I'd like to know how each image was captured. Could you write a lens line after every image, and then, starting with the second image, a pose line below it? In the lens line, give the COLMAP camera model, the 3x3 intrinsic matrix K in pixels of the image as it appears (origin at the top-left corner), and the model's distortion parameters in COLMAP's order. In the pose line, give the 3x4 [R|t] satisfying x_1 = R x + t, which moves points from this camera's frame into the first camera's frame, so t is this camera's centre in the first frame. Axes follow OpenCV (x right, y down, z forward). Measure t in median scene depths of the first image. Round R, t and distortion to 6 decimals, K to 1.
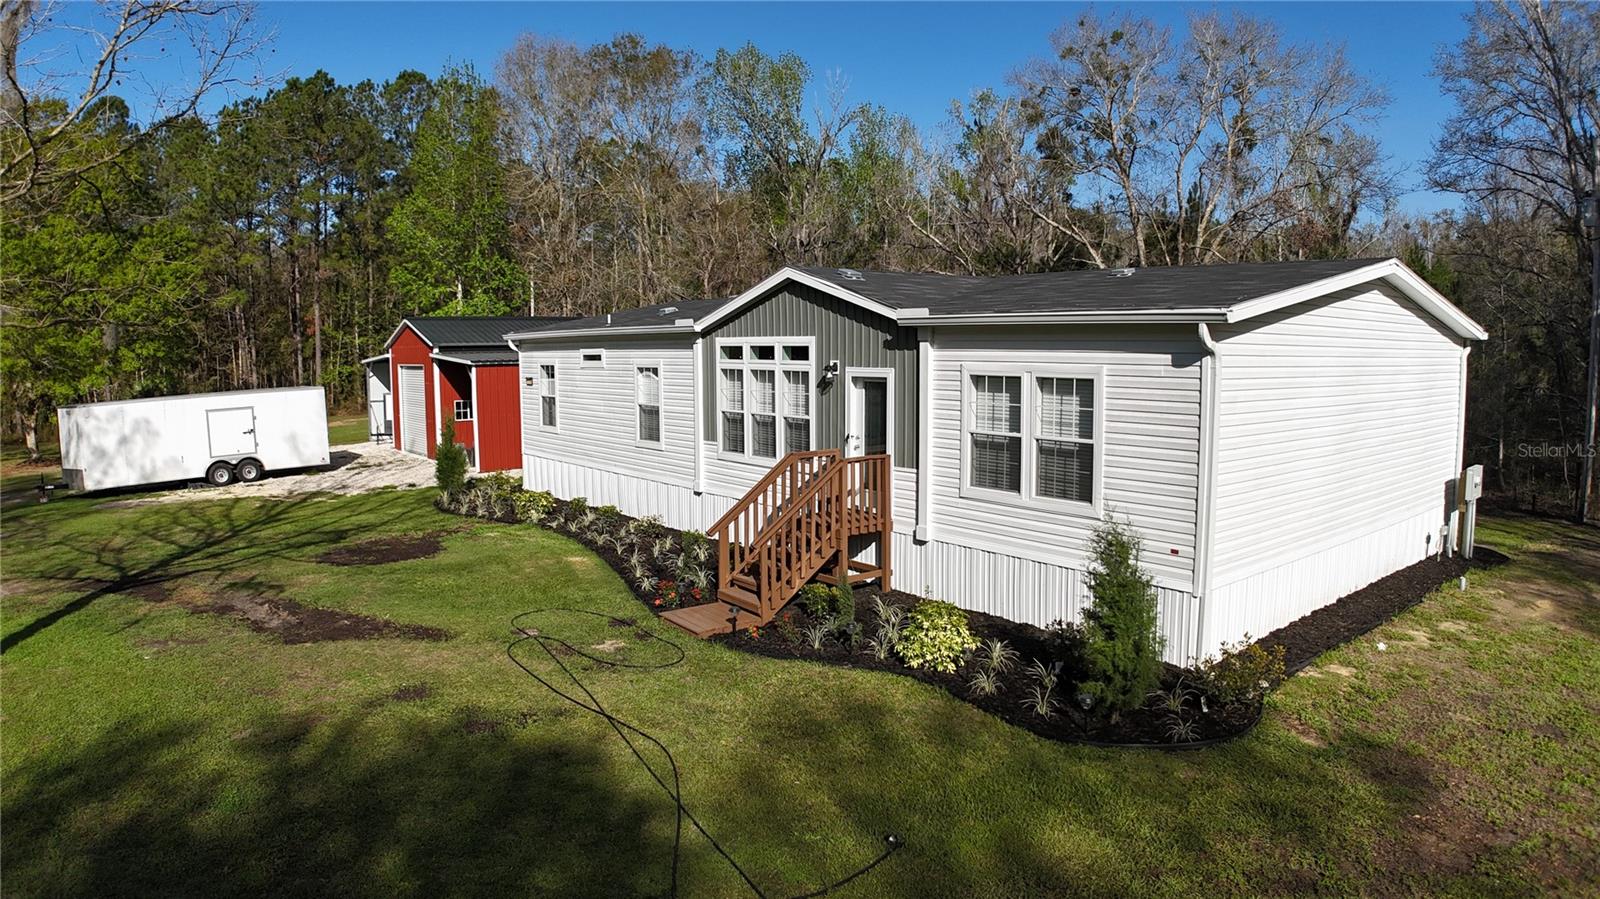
lens RADIAL K [[979.2, 0, 821.8], [0, 979.2, 441.9], [0, 0, 1]] dist [-0.158581, 0.007892]
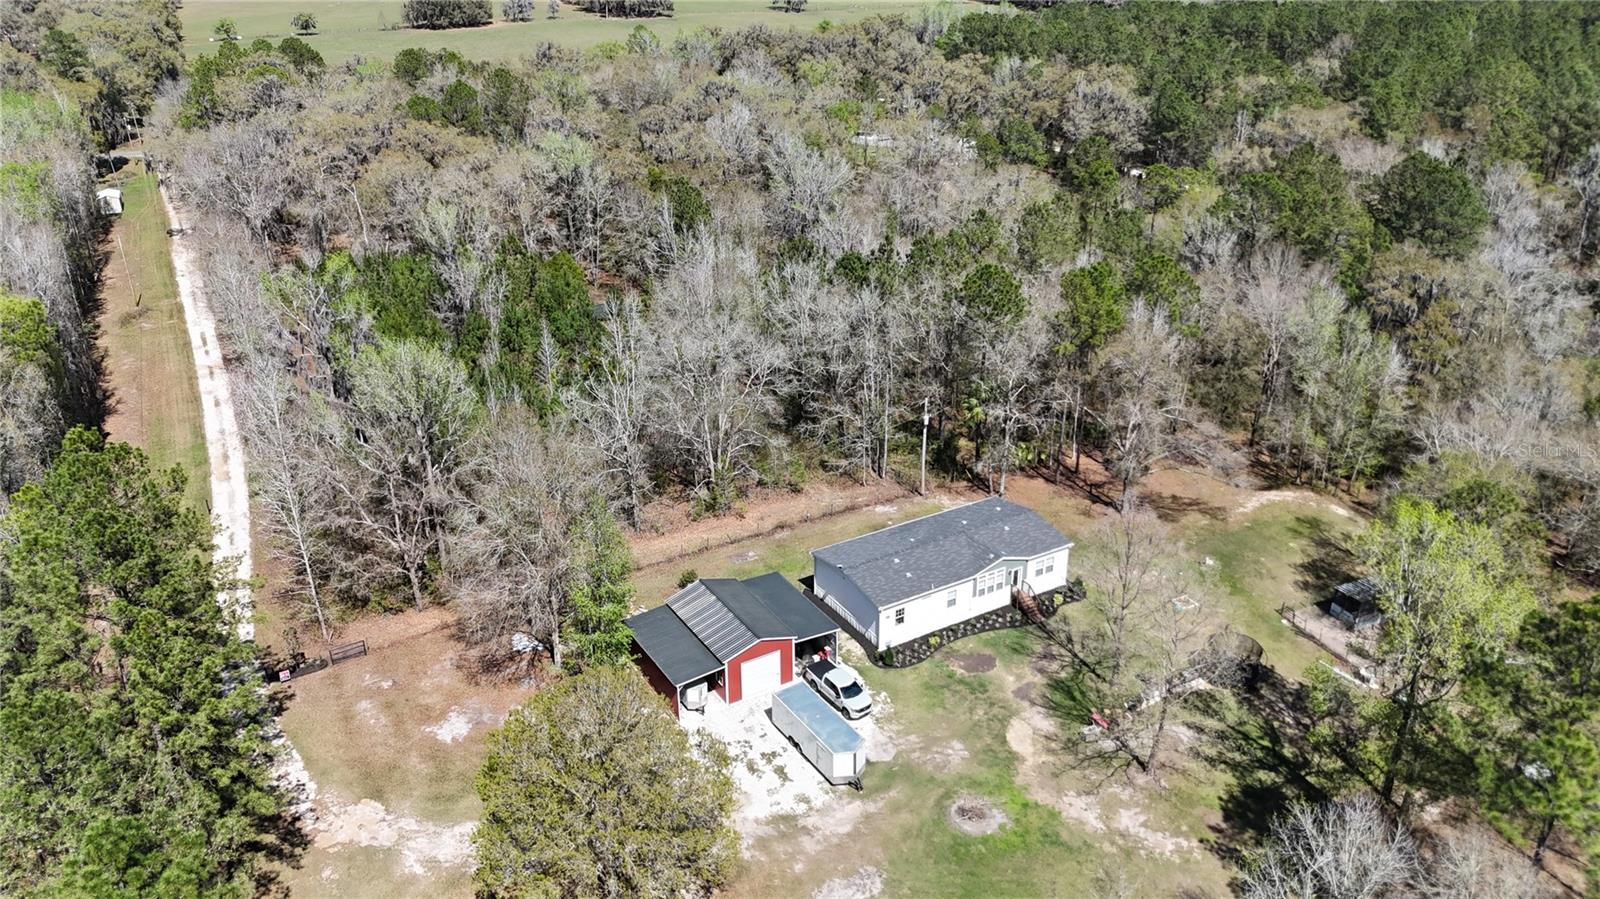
lens RADIAL K [[1167.5, 0, 797.2], [0, 1167.5, 422.3], [0, 0, 1]] dist [0.061415, -0.052557]
pose [[0.144081, -0.397123, 0.906385, -6.140106], [0.096341, 0.917220, 0.386555, -3.713038], [-0.984865, 0.031627, 0.170414, 1.135184]]
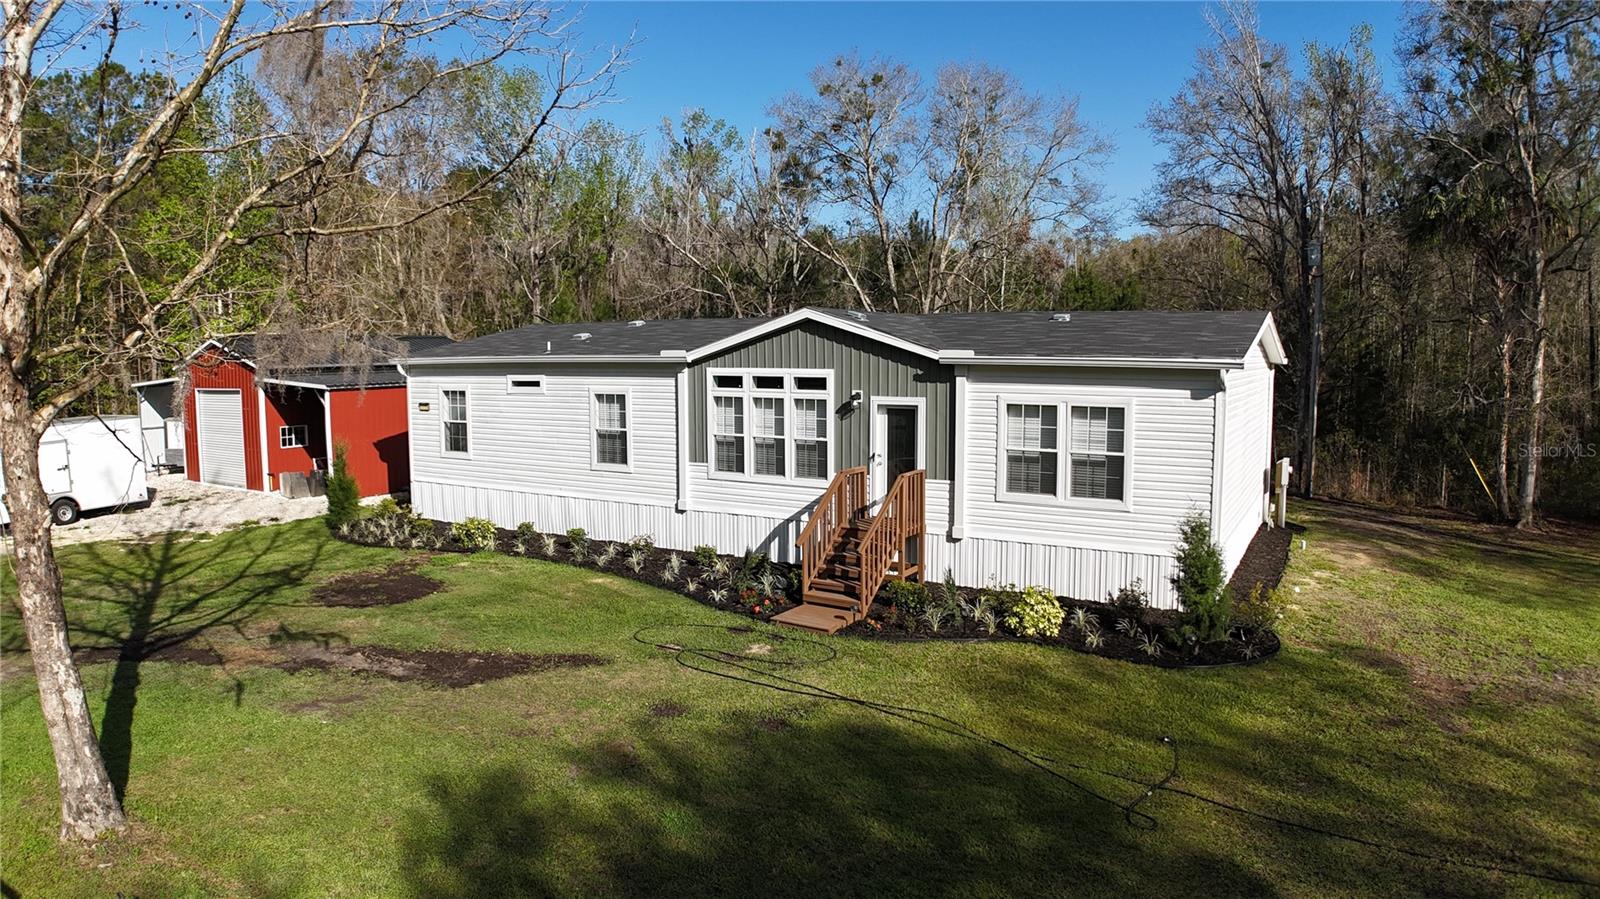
lens RADIAL K [[979.2, 0, 814.9], [0, 979.2, 443.3], [0, 0, 1]] dist [-0.158581, 0.007892]
pose [[0.932478, -0.032169, 0.359793, -0.504370], [0.033069, 0.999446, 0.003654, -0.029191], [-0.359711, 0.008491, 0.933025, -0.079454]]
